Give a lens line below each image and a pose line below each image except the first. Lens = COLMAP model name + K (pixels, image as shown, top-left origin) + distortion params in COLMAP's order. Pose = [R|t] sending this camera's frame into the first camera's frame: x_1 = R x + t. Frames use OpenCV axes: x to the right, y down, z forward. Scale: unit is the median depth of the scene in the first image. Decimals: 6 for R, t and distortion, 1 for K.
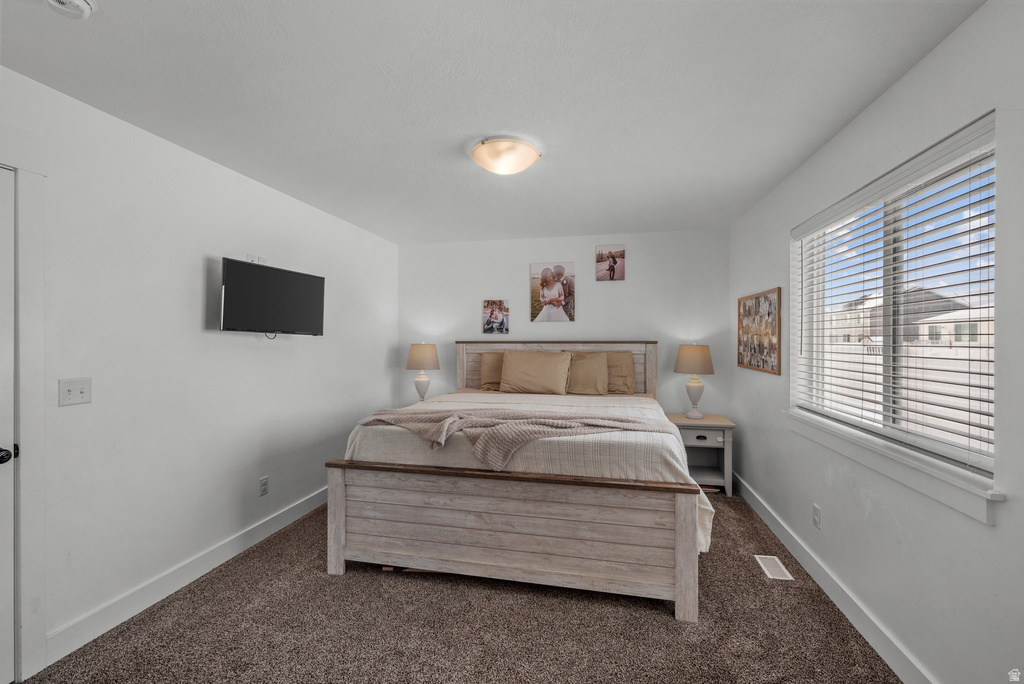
lens RADIAL K [[423.1, 0, 514.3], [0, 423.1, 338.4], [0, 0, 1]] dist [0.000412, -0.000444]
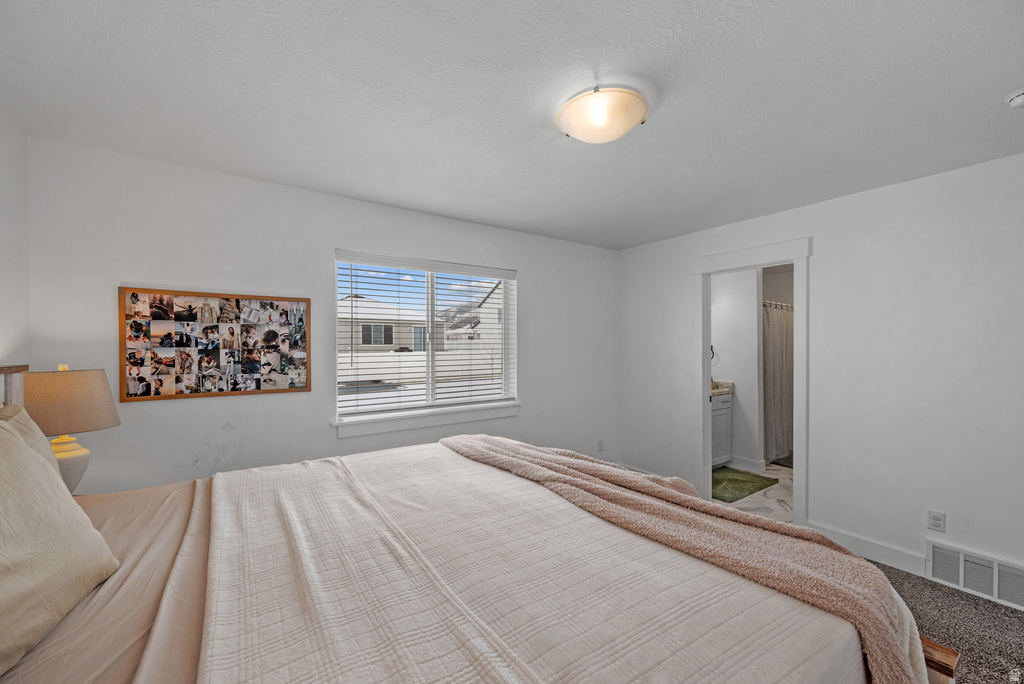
lens RADIAL K [[411.8, 0, 516.1], [0, 411.8, 346.5], [0, 0, 1]] dist [0.002184, 0.000280]
pose [[-0.729095, 0.002010, 0.684410, -0.242627], [0.003154, 0.999995, 0.000423, -0.008998], [-0.684405, 0.002467, -0.729098, 0.959556]]
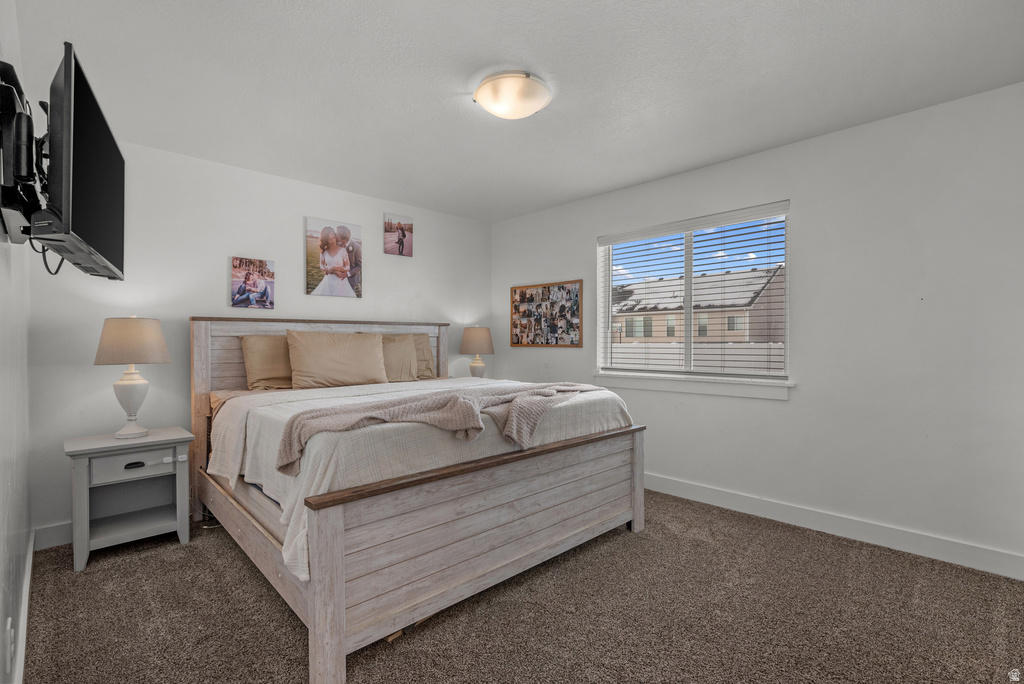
lens RADIAL K [[475.6, 0, 513.4], [0, 475.6, 340.6], [0, 0, 1]] dist [-0.003917, 0.000469]
pose [[0.559052, -0.000574, 0.829133, -0.491685], [0.002271, 0.999997, -0.000840, 0.046884], [-0.829130, 0.002352, 0.559051, 0.254515]]
